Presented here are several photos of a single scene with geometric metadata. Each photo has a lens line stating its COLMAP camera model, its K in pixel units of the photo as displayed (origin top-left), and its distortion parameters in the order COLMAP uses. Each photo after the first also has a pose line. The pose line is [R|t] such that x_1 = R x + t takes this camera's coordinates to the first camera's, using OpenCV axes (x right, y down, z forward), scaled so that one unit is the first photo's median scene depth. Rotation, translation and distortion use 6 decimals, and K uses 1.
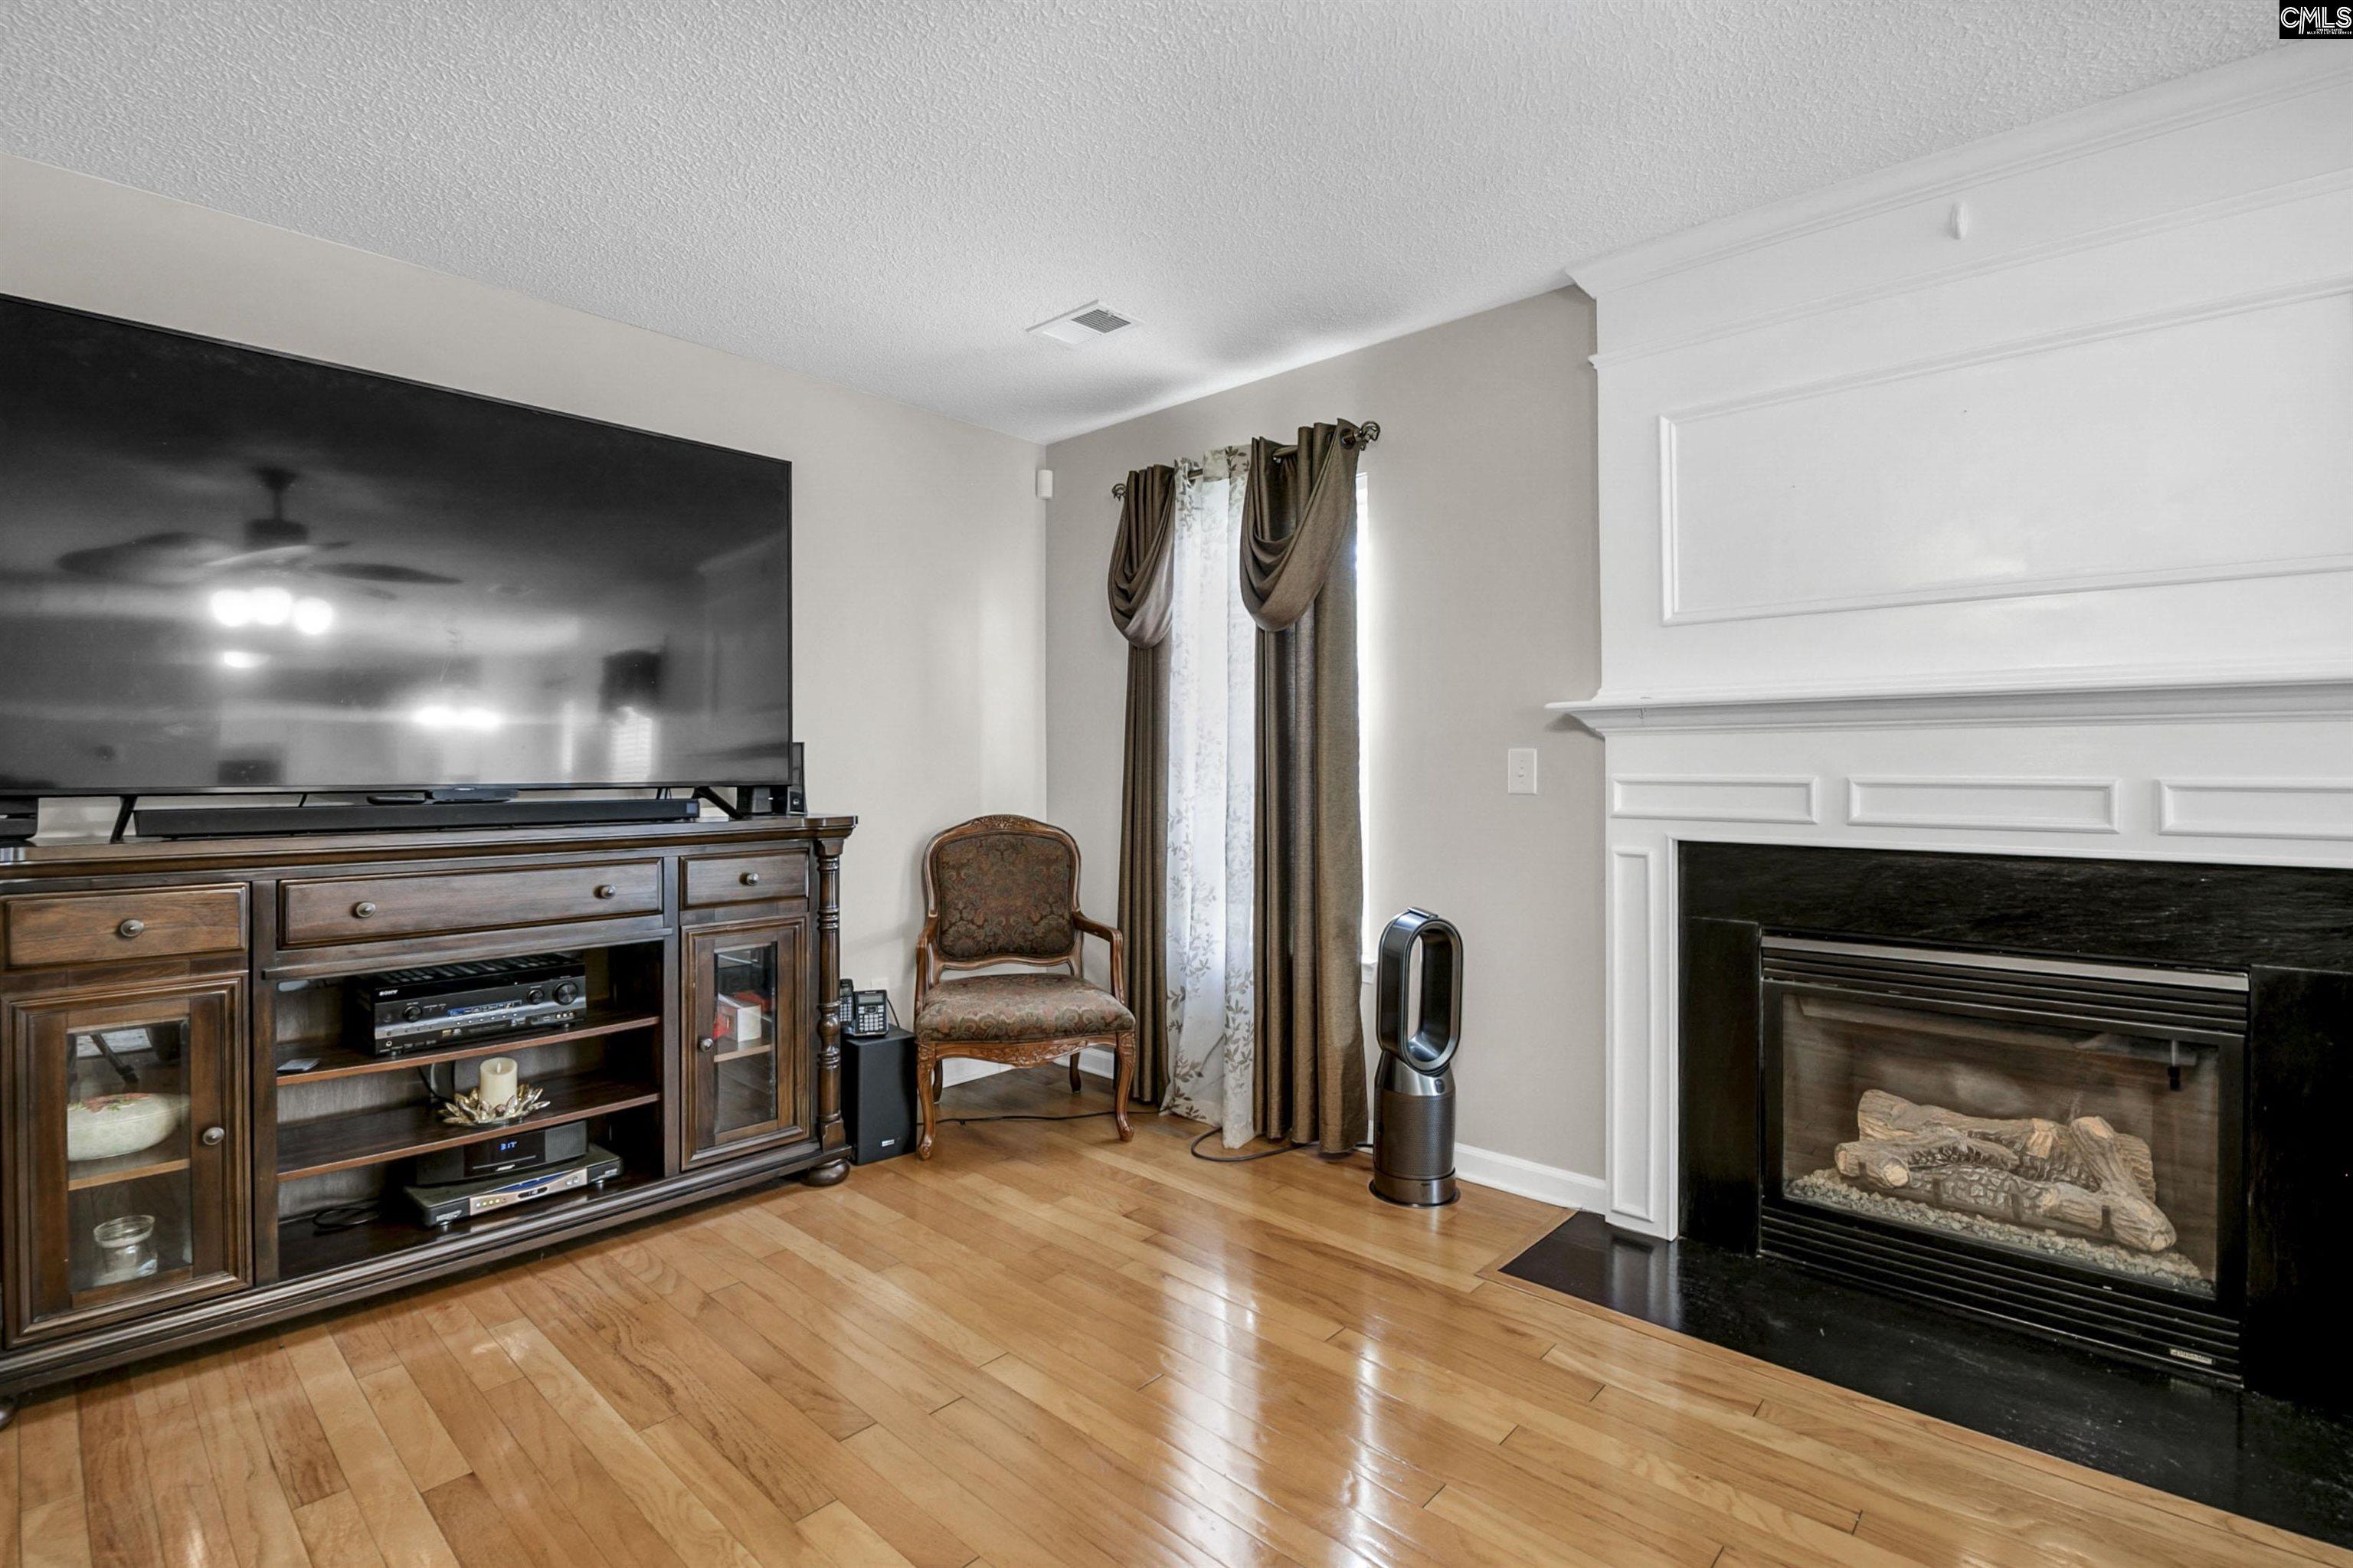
lens RADIAL K [[1051.1, 0, 1179.5], [0, 1051.1, 762.4], [0, 0, 1]] dist [-0.001506, -0.012432]
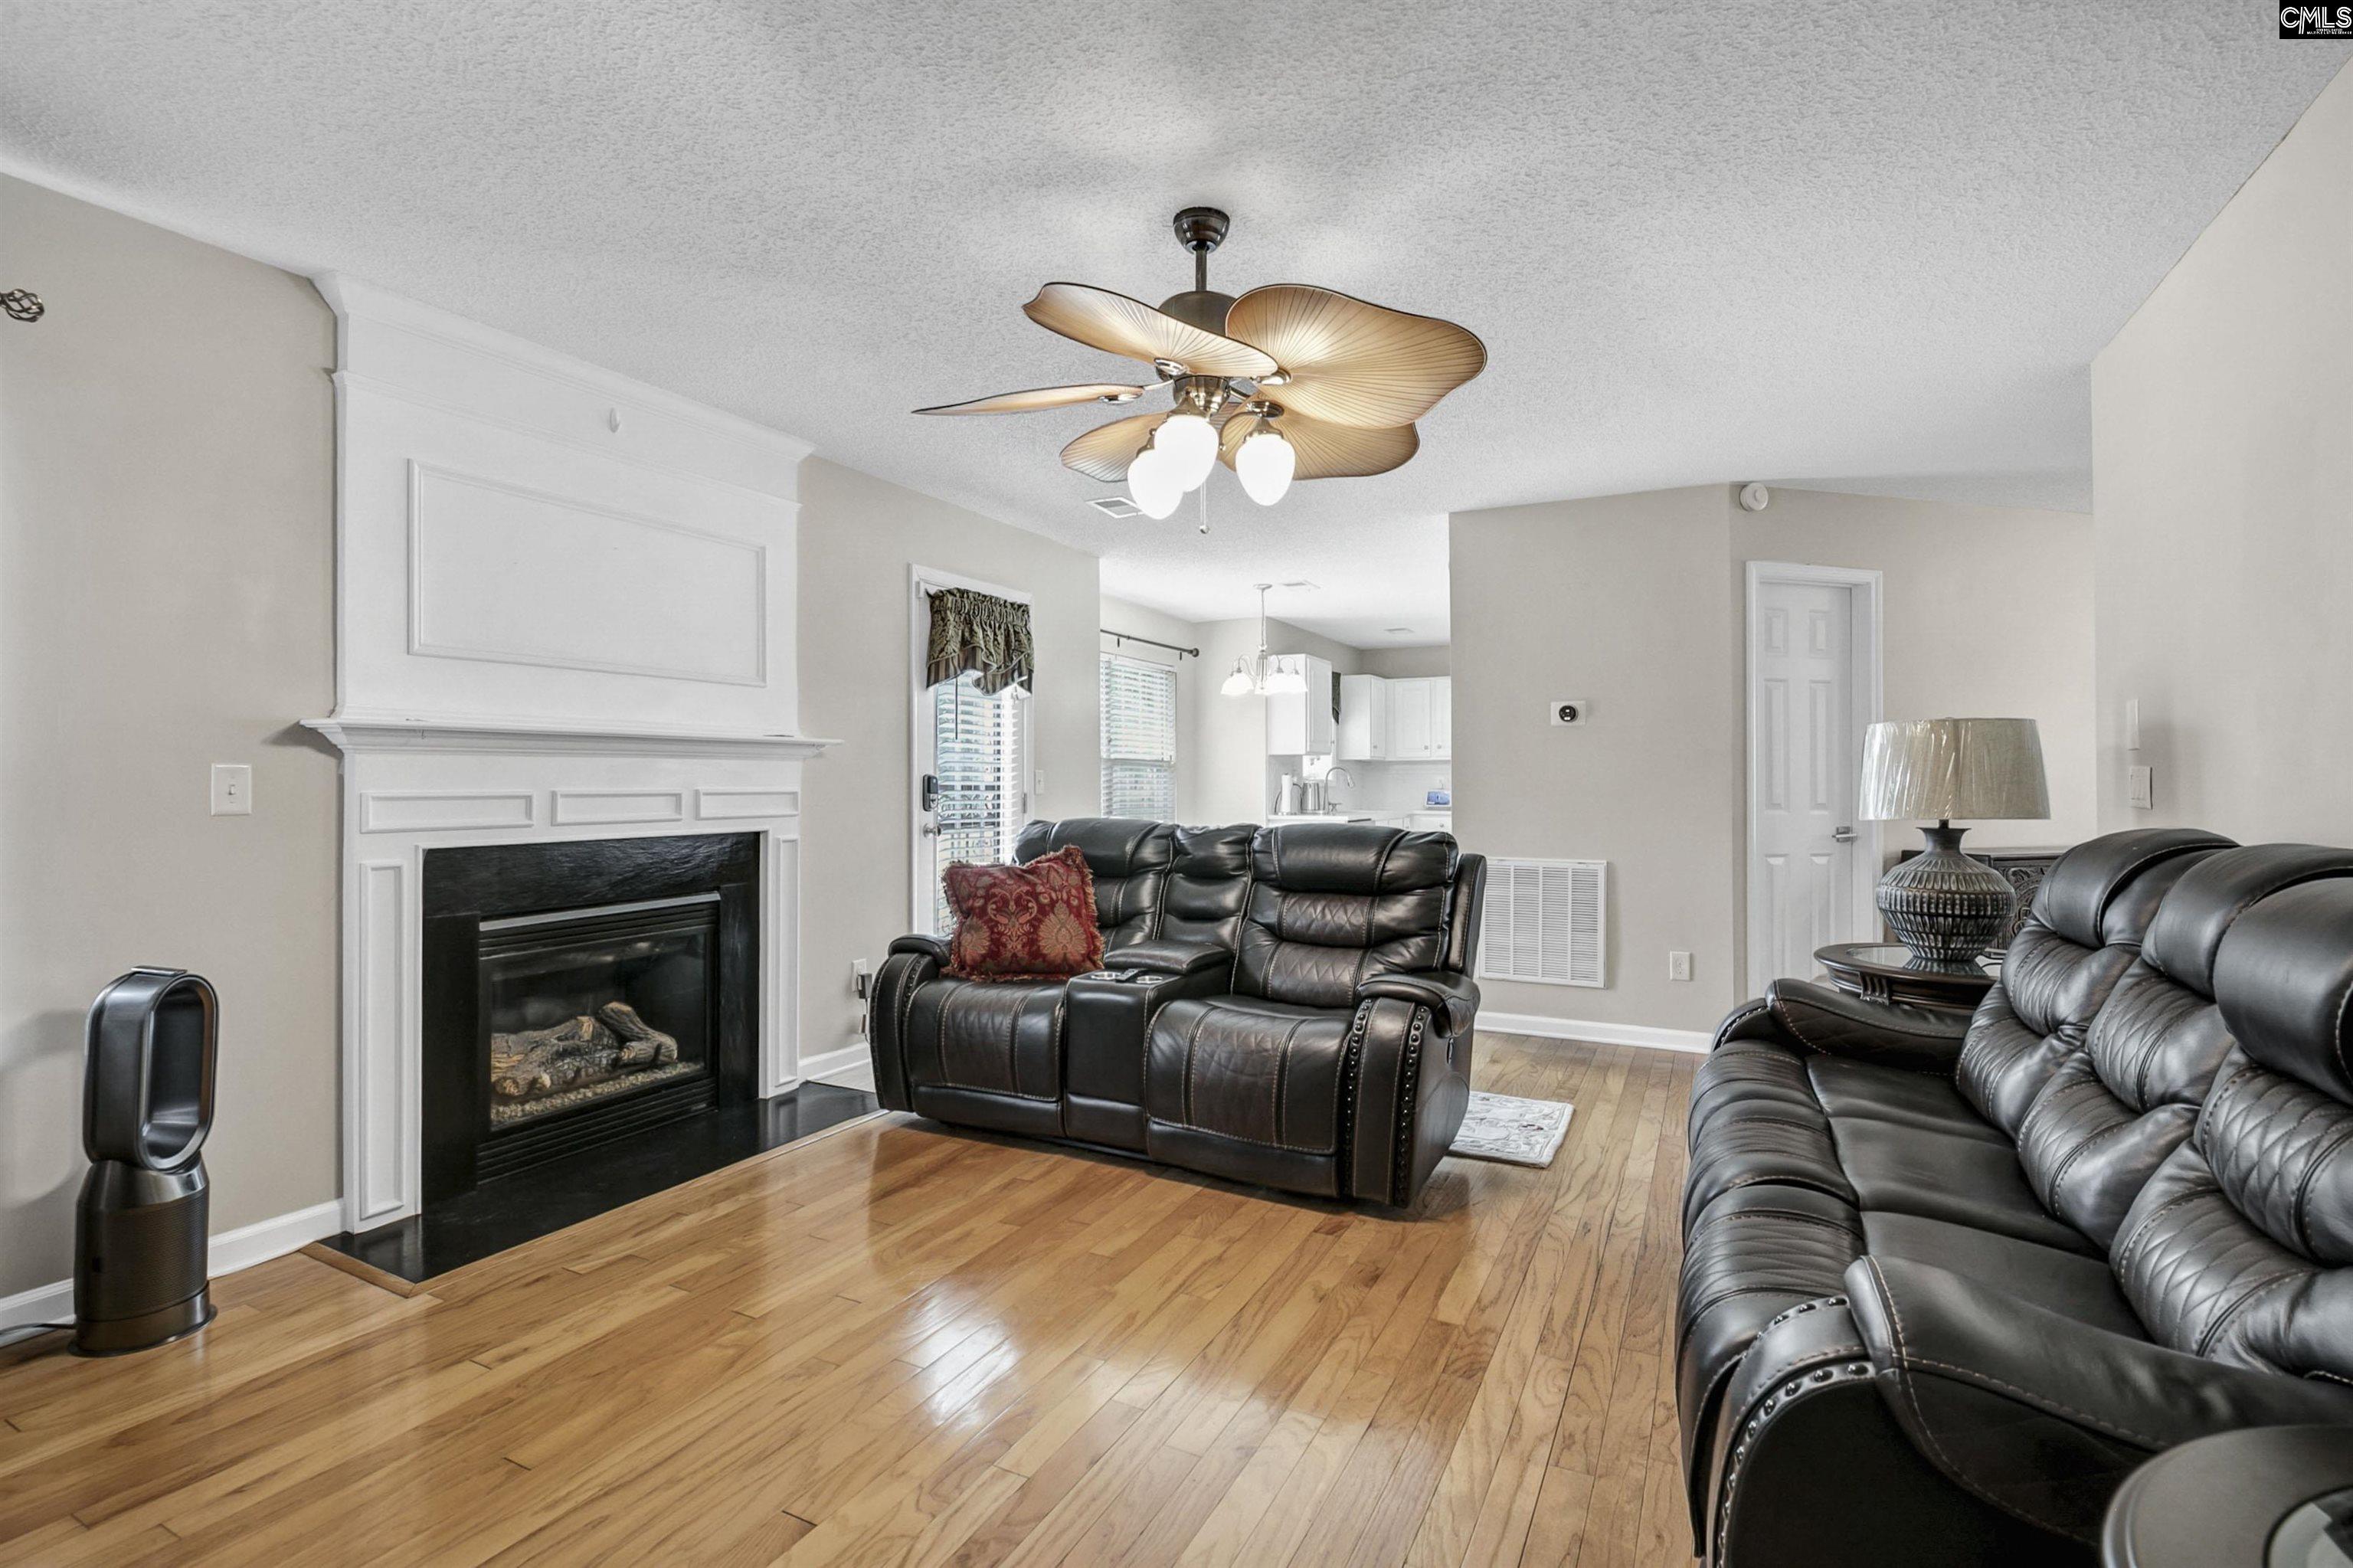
lens RADIAL K [[1121.8, 0, 1153.3], [0, 1121.8, 757.5], [0, 0, 1]] dist [-0.000782, -0.008582]
pose [[-0.263439, 0.019175, 0.964485, -0.857906], [-0.002692, 0.999784, -0.020612, -0.000896], [-0.964672, -0.008027, -0.263331, 0.560892]]
